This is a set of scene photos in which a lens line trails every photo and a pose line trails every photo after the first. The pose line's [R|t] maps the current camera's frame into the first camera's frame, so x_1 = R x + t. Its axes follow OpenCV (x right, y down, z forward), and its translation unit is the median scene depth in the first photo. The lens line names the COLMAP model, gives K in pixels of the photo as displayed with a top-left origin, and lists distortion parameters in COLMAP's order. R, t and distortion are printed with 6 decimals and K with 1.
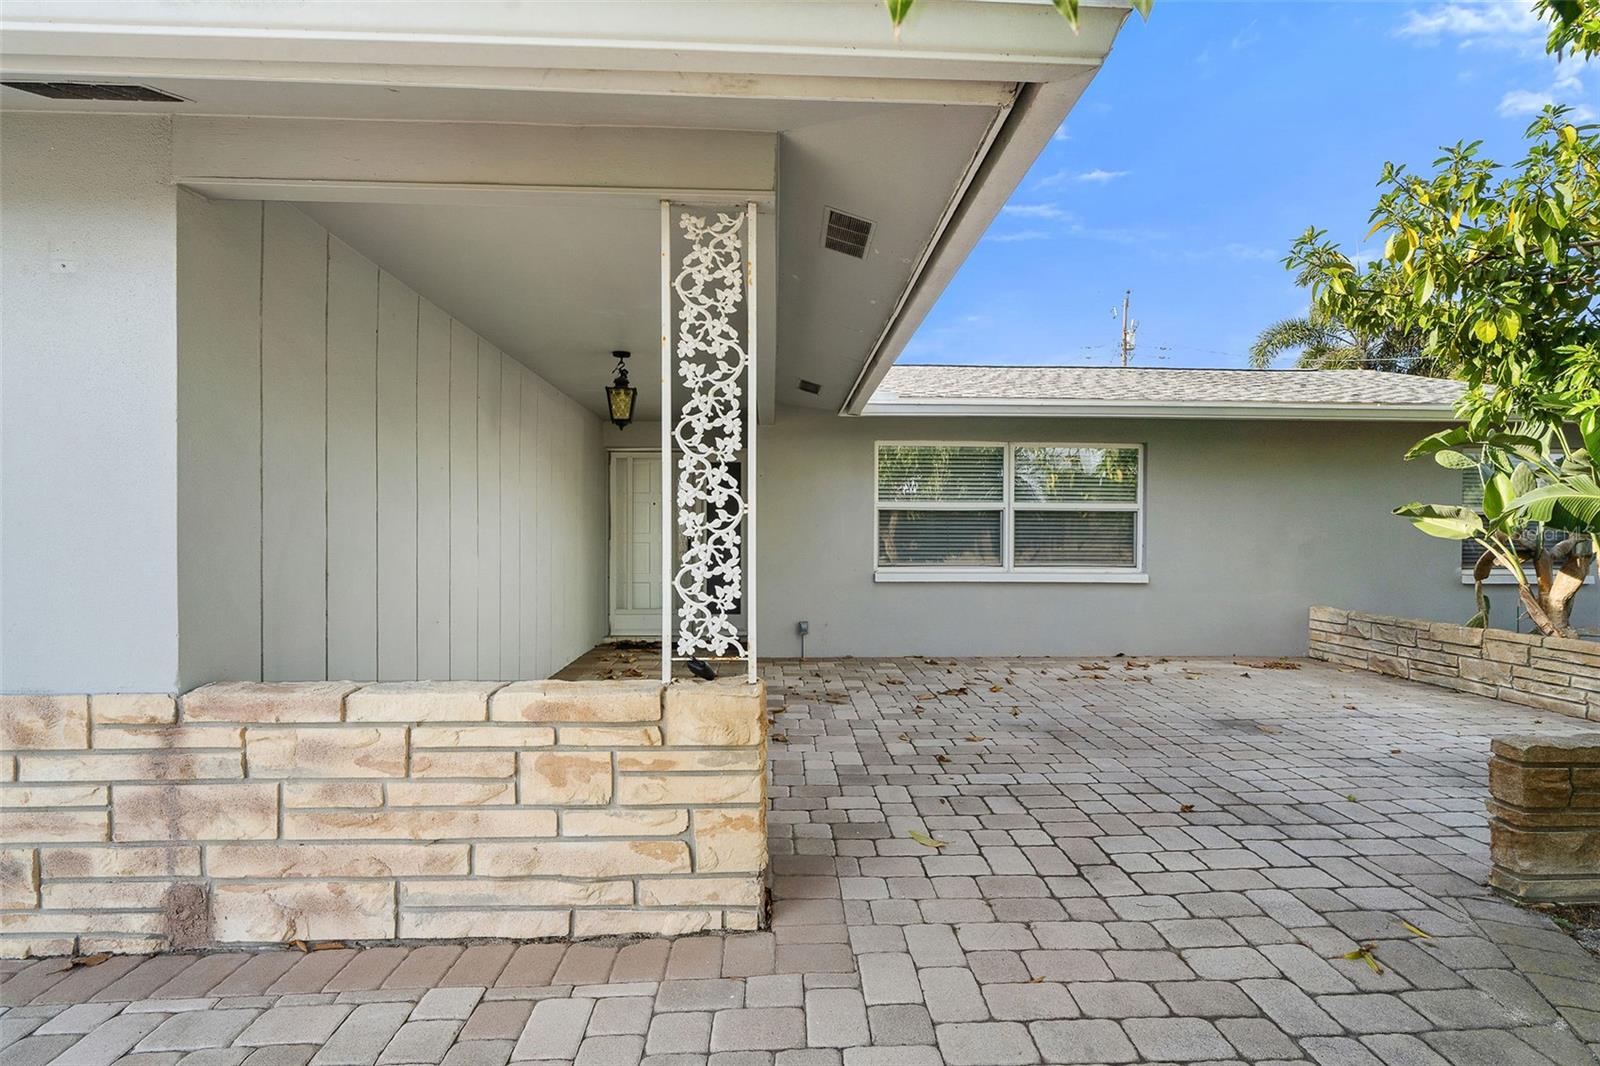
lens RADIAL K [[764.4, 0, 794.3], [0, 764.4, 524.6], [0, 0, 1]] dist [-0.025663, 0.000039]
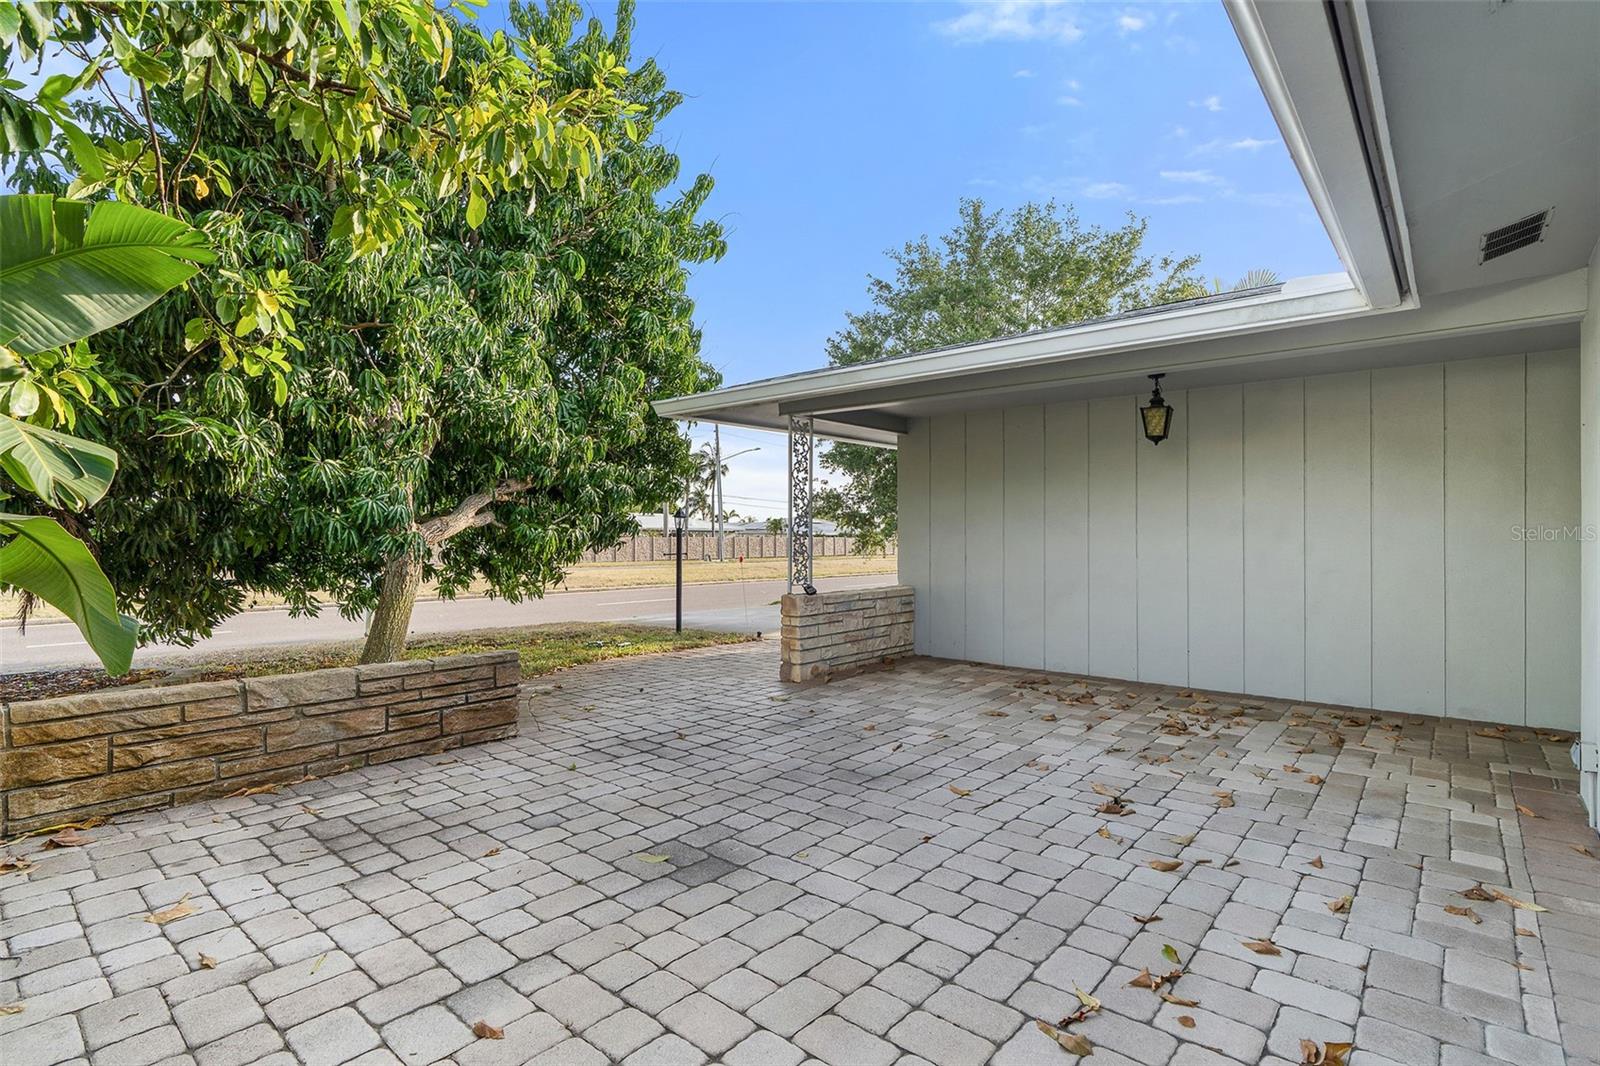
lens RADIAL K [[764.4, 0, 798.0], [0, 764.4, 535.2], [0, 0, 1]] dist [-0.025663, 0.000039]
pose [[-0.675217, -0.006159, -0.737593, 2.881709], [-0.001455, 0.999974, -0.007018, 0.029103], [0.737617, -0.003665, -0.675209, 4.295928]]
